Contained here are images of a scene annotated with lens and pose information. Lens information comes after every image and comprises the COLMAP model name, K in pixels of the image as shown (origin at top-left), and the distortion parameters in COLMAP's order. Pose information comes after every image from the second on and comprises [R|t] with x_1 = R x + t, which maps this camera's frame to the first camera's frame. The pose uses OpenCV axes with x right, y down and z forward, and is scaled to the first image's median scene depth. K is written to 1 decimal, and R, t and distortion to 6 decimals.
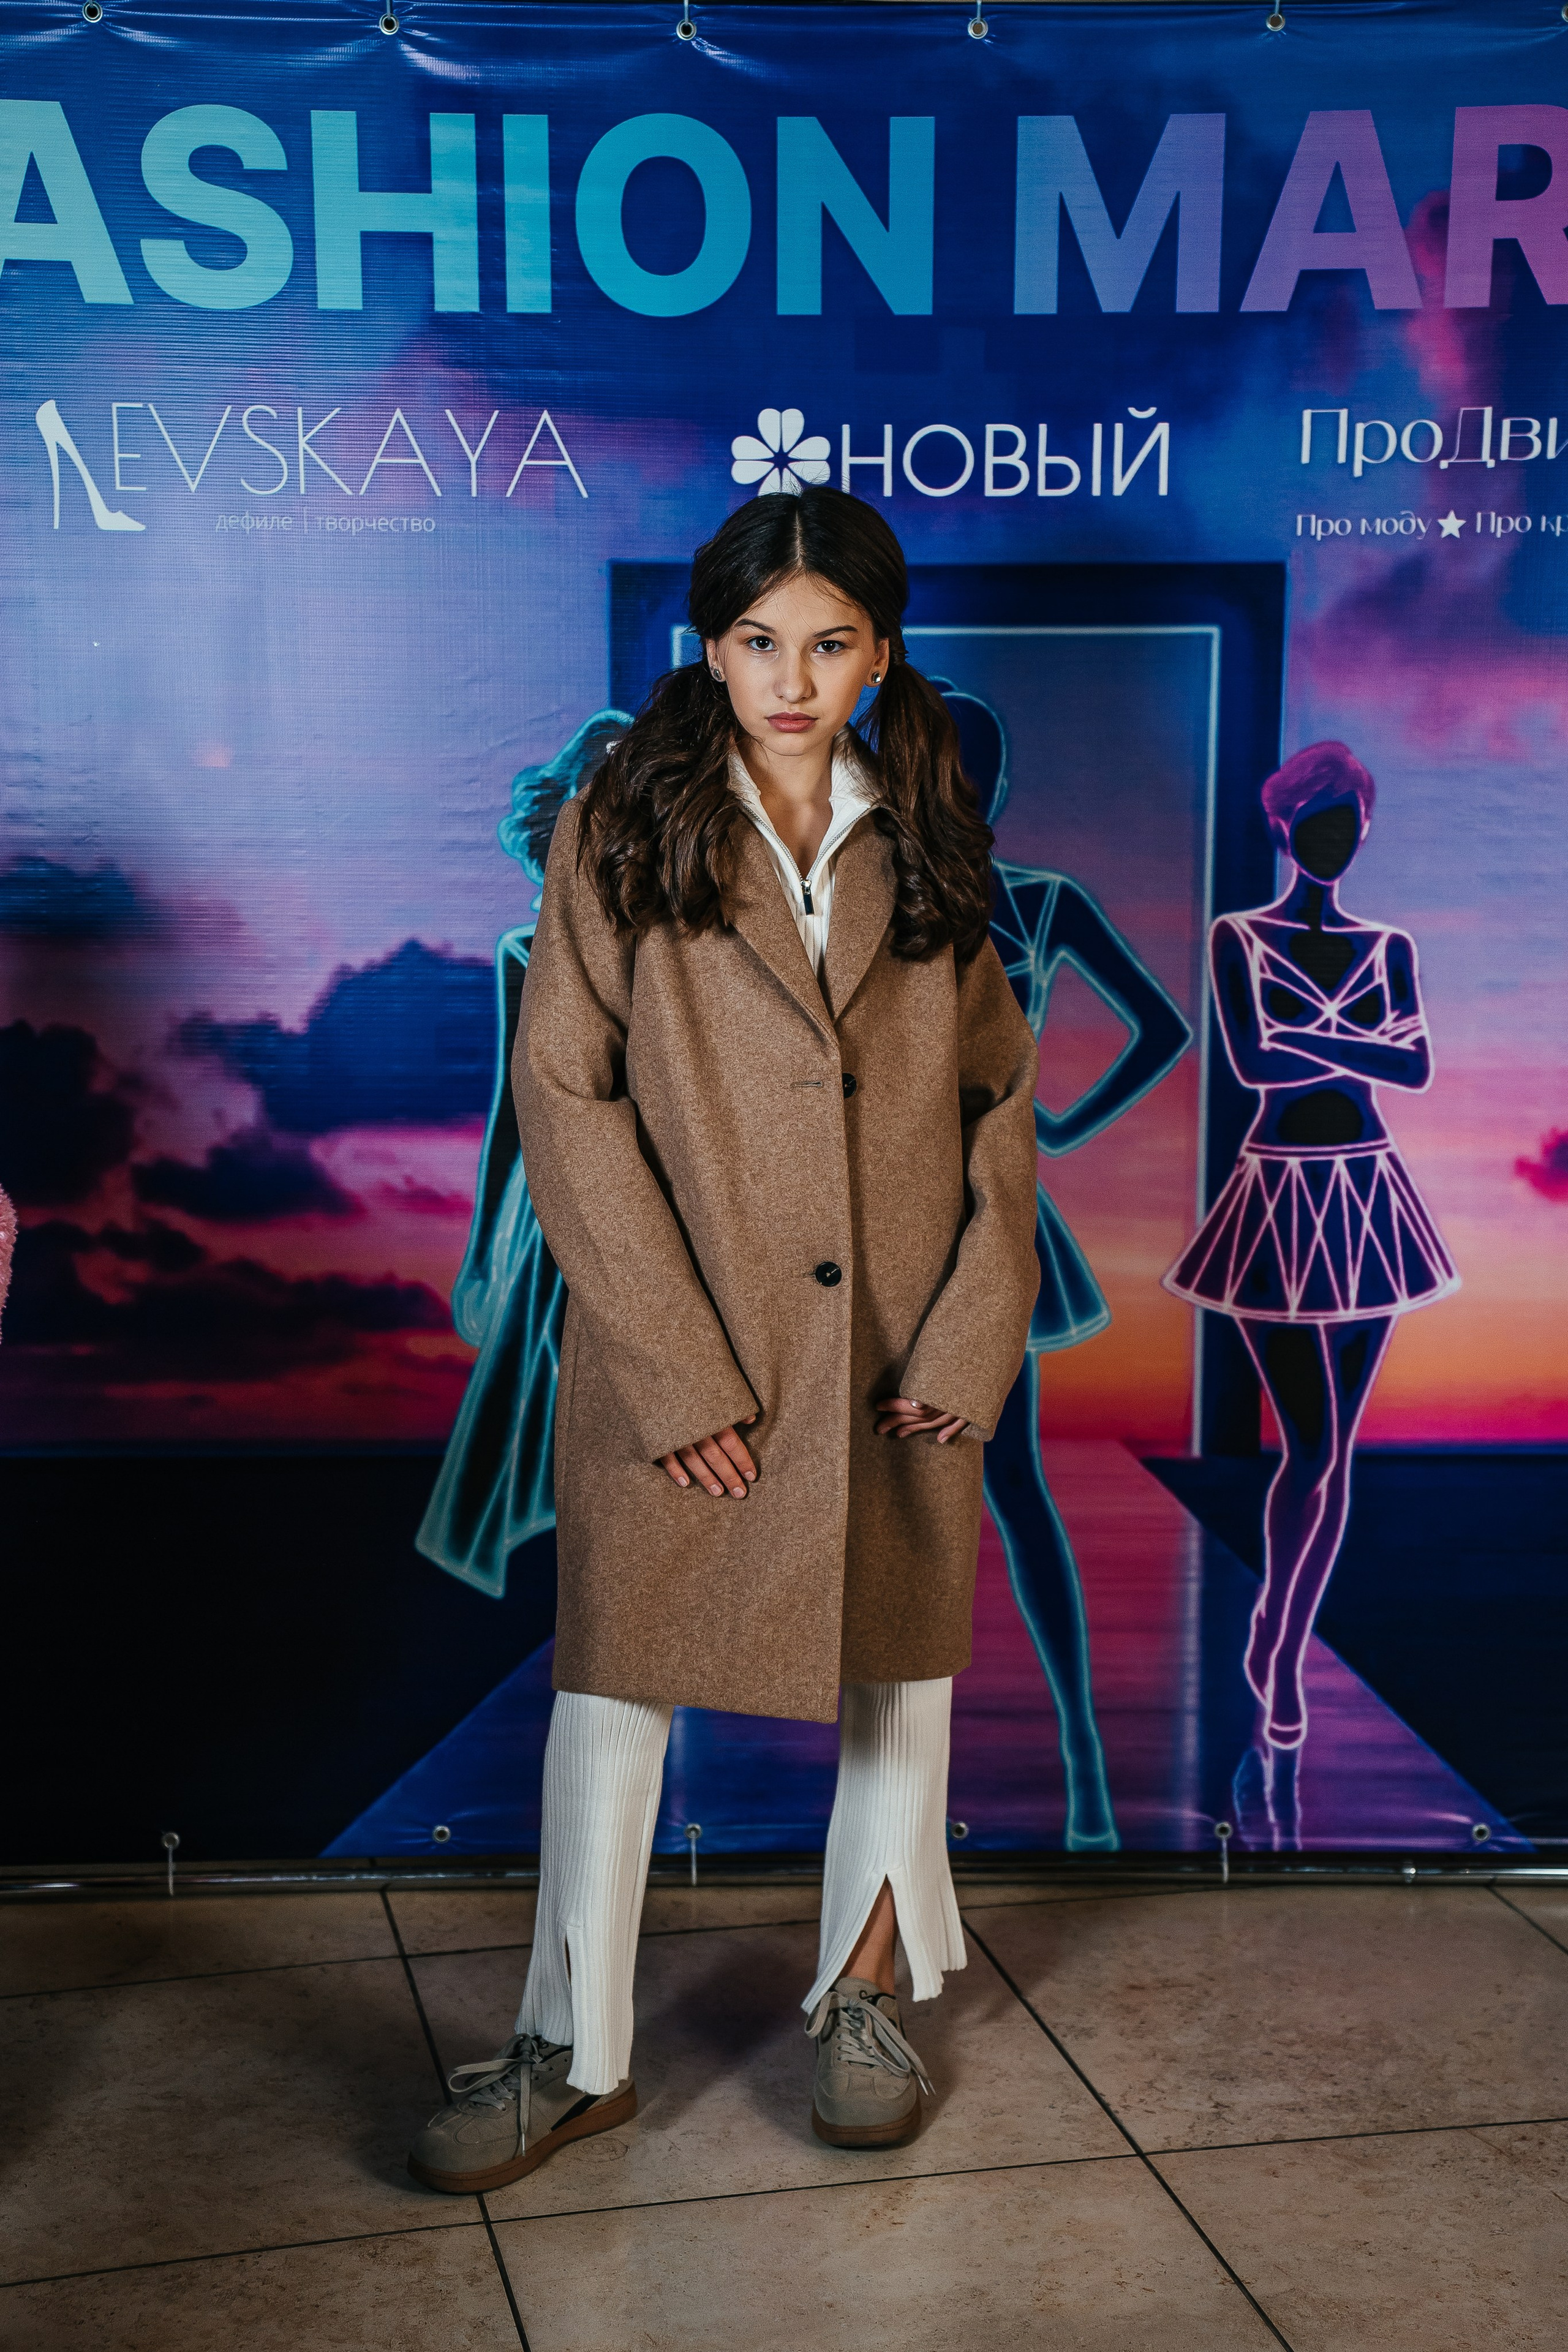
lens RADIAL K [[3498.7, 0, 766.1], [0, 3498.7, 1202.6], [0, 0, 1]] dist [0.275920, 0.000000]
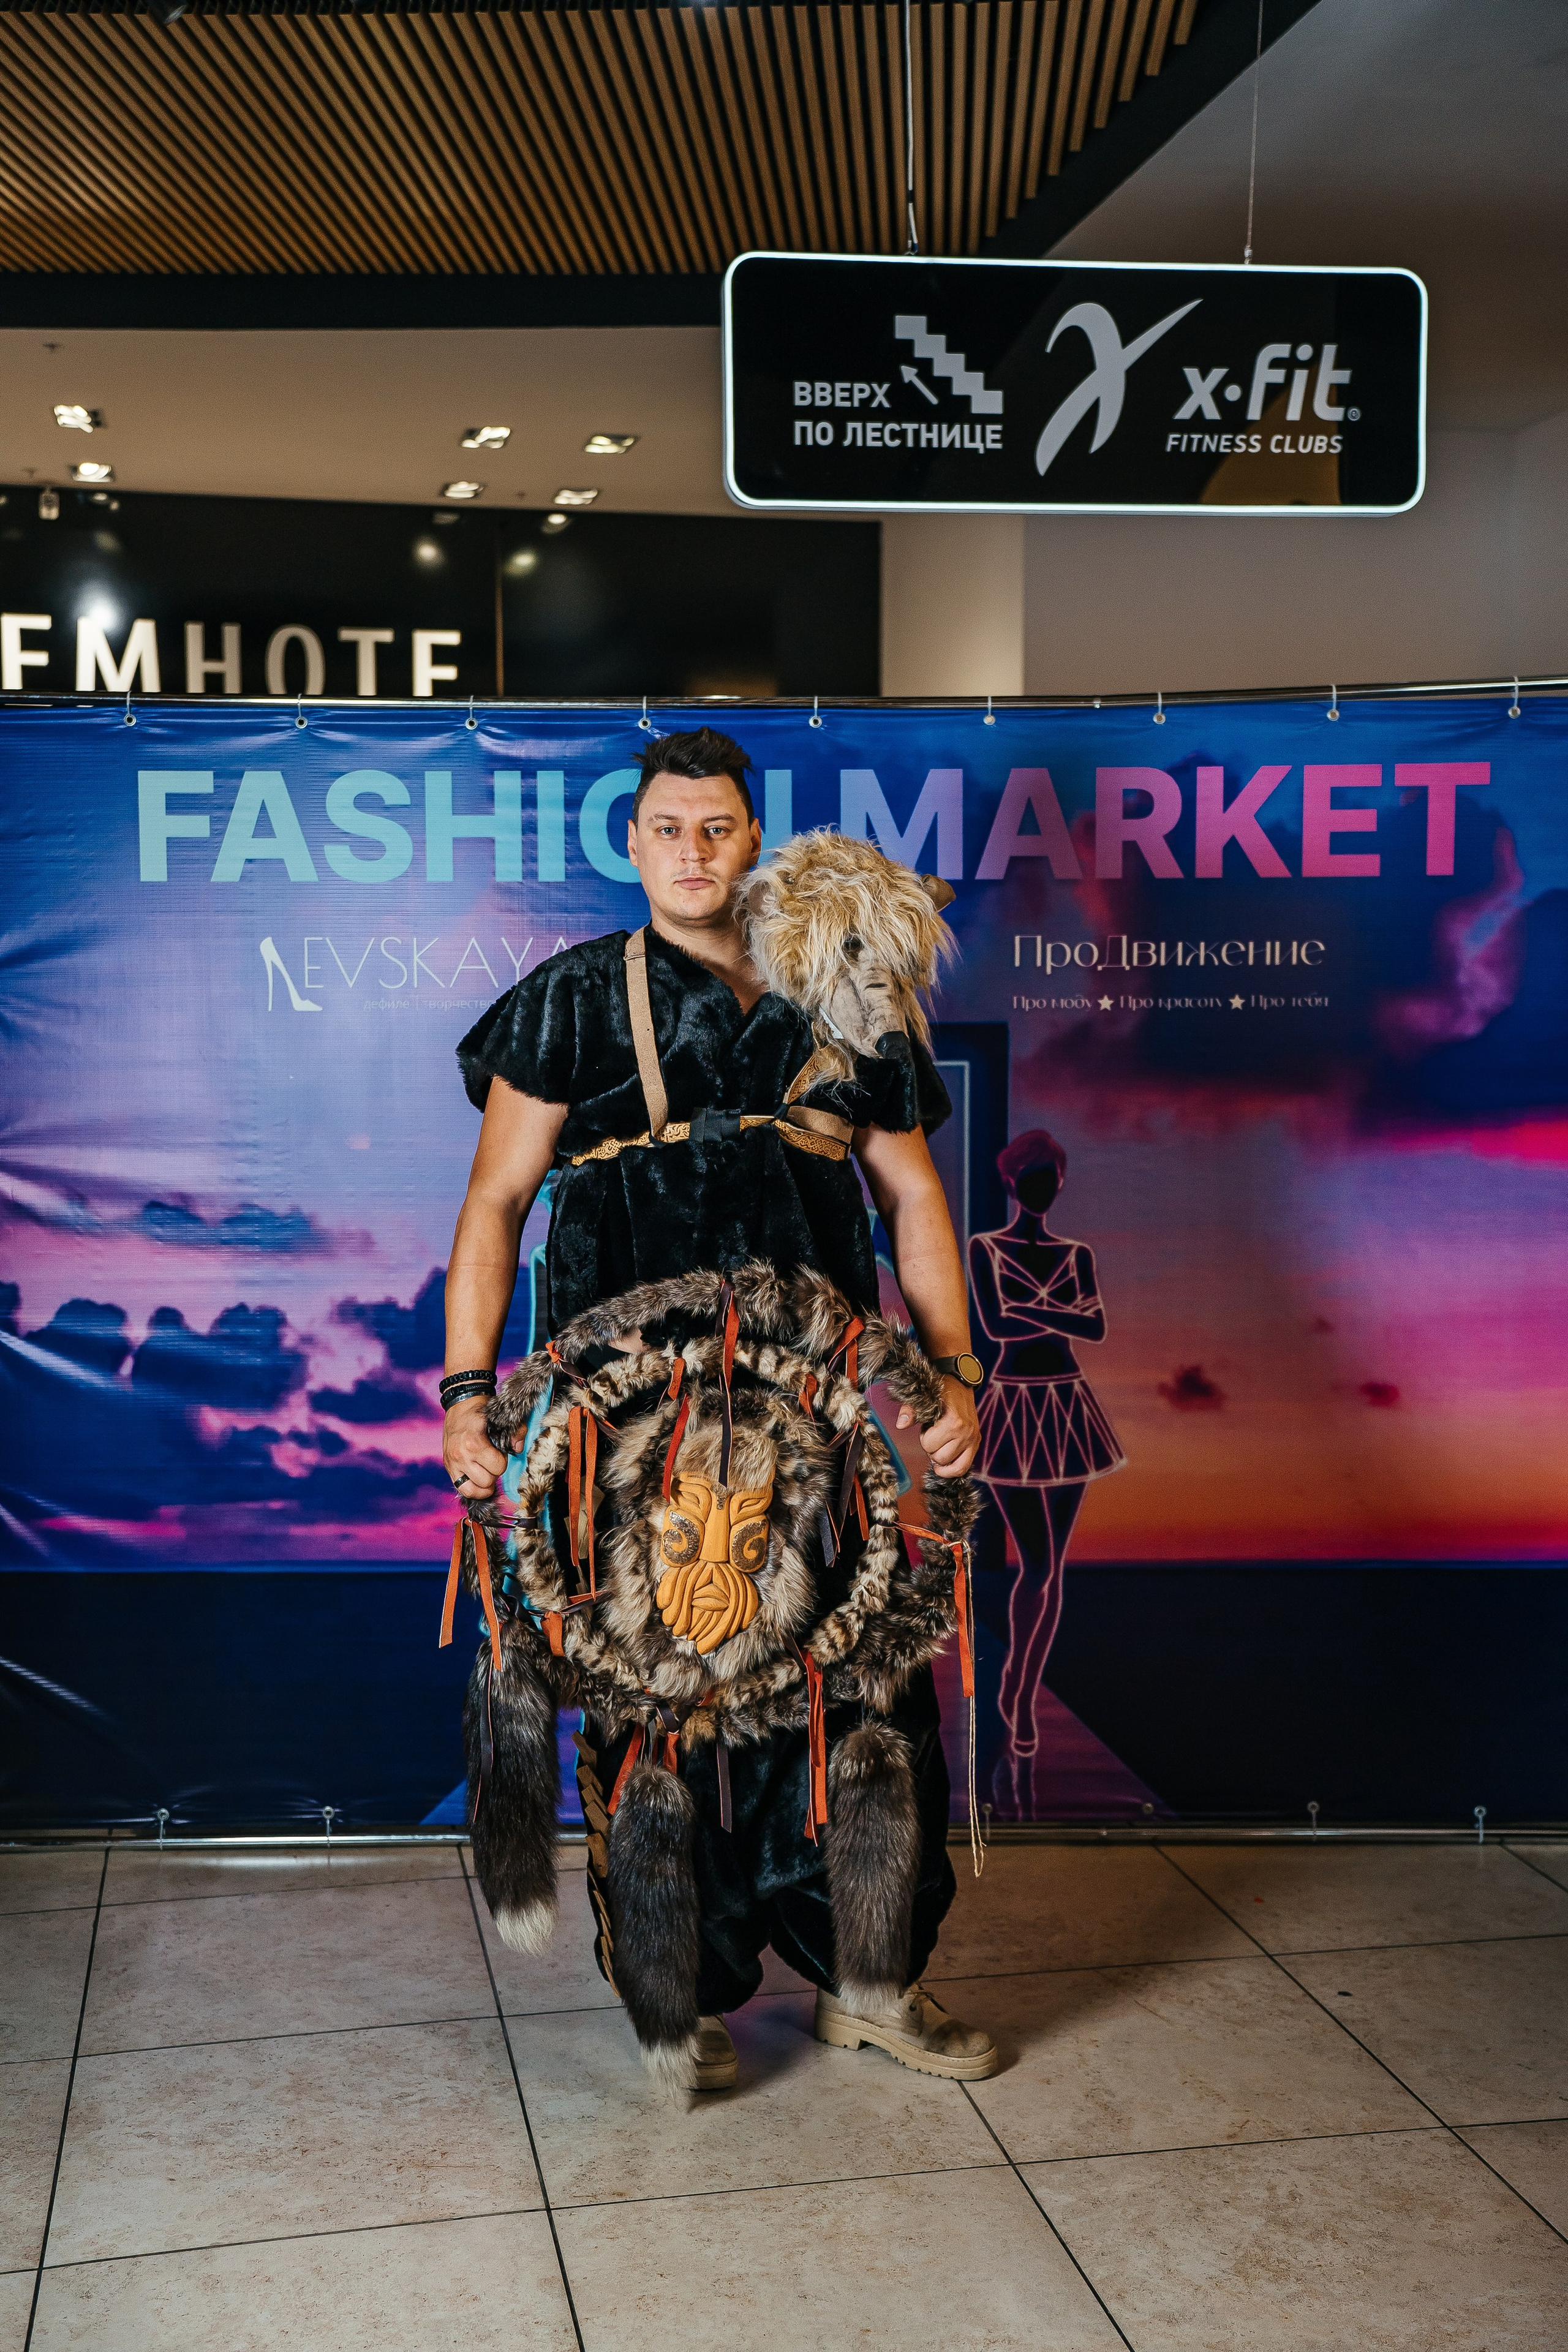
lens RADIAL K [[2906.3, 0, 803.4], [0, 2906.3, 1176.5], [0, 0, 1]] dist [0.101643, 0.000000]
pose [[0.999528, -0.004132, -0.030444, 0.092206], [0.001690, 0.996808, -0.079816, -0.001228], [0.030677, 0.079727, 0.996345, -0.348381]]
